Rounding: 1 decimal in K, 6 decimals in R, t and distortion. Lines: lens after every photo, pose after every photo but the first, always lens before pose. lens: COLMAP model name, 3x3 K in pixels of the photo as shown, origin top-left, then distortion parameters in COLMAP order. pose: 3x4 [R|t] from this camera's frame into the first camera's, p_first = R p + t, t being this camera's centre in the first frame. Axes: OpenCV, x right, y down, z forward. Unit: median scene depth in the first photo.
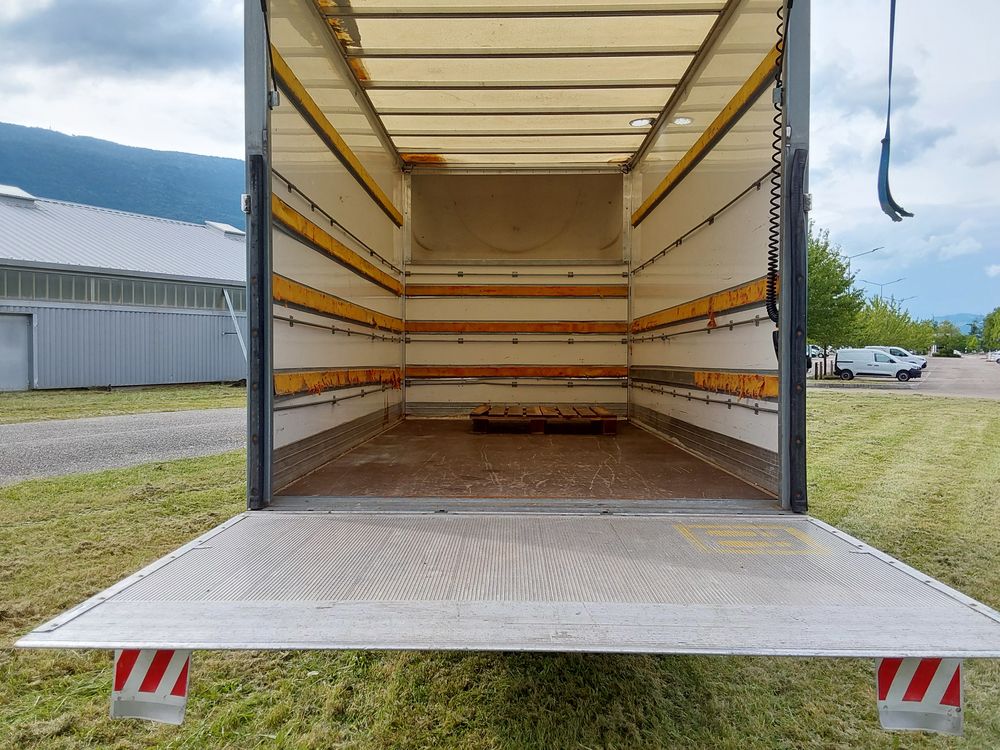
lens RADIAL K [[760.5, 0, 493.6], [0, 760.5, 359.2], [0, 0, 1]] dist [0.104284, -0.140588]
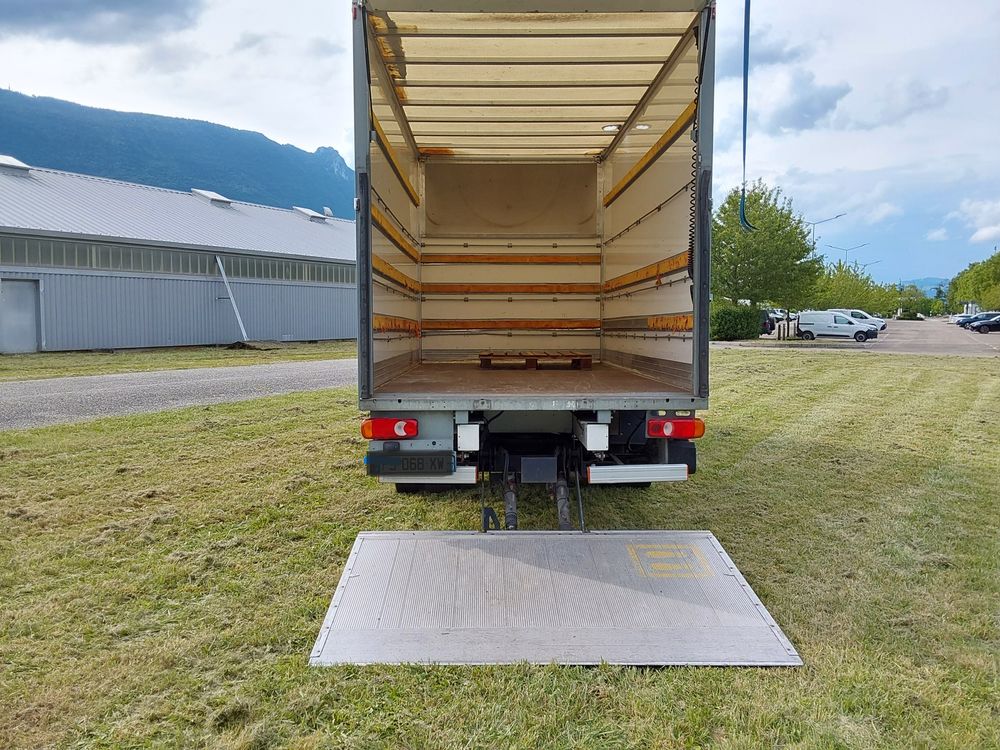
lens RADIAL K [[755.5, 0, 498.1], [0, 755.5, 356.4], [0, 0, 1]] dist [0.127037, -0.170454]
pose [[0.999269, -0.006787, 0.037621, -0.039017], [0.005242, 0.999145, 0.041012, 0.018225], [-0.037867, -0.040785, 0.998450, -0.236162]]
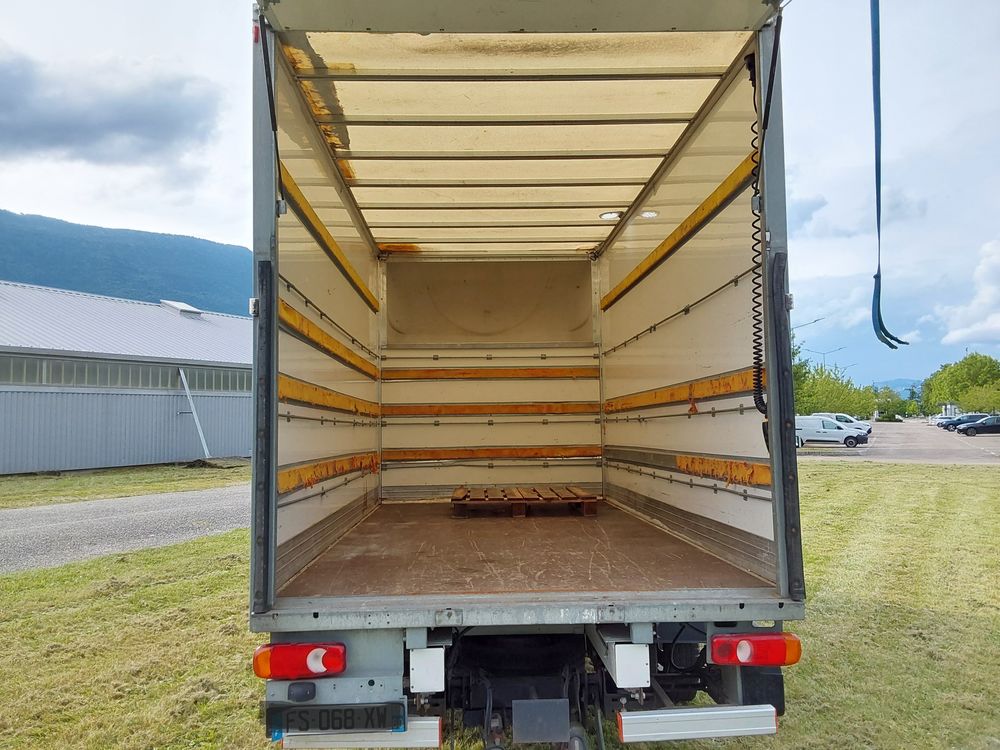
lens RADIAL K [[756.0, 0, 489.6], [0, 756.0, 368.8], [0, 0, 1]] dist [0.116950, -0.148235]
pose [[0.998449, -0.014495, 0.053750, -0.026470], [0.018814, 0.996558, -0.080732, -0.013763], [-0.052395, 0.081618, 0.995286, -0.009764]]
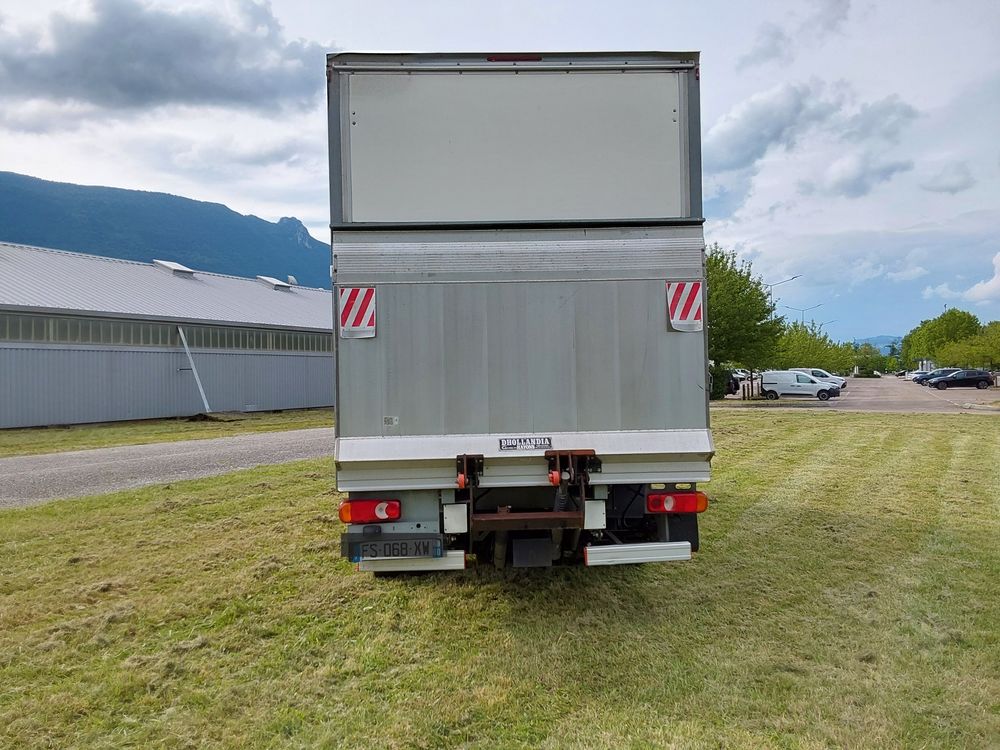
lens RADIAL K [[756.0, 0, 489.6], [0, 756.0, 368.8], [0, 0, 1]] dist [0.116950, -0.148235]
pose [[0.997071, -0.023360, 0.072829, -0.054878], [0.025370, 0.999319, -0.026797, 0.012700], [-0.072154, 0.028567, 0.996984, -0.194319]]
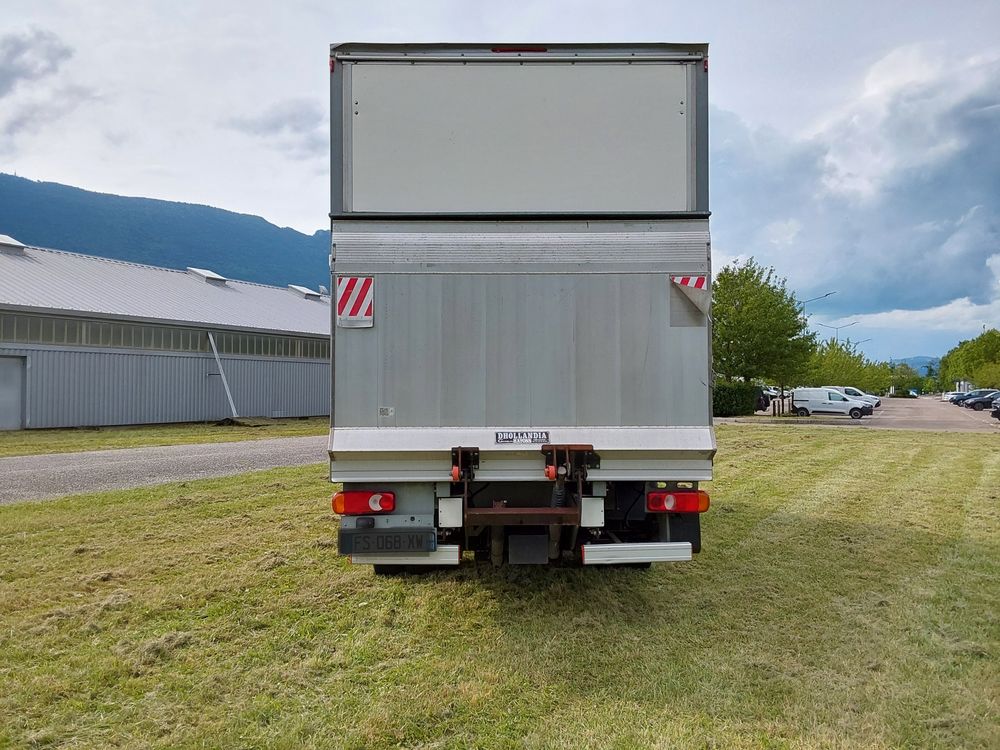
lens RADIAL K [[755.5, 0, 495.1], [0, 755.5, 369.7], [0, 0, 1]] dist [0.111871, -0.142446]
pose [[0.999125, -0.005172, 0.041492, -0.029231], [0.006976, 0.999030, -0.043472, 0.029520], [-0.041227, 0.043724, 0.998193, -0.185444]]
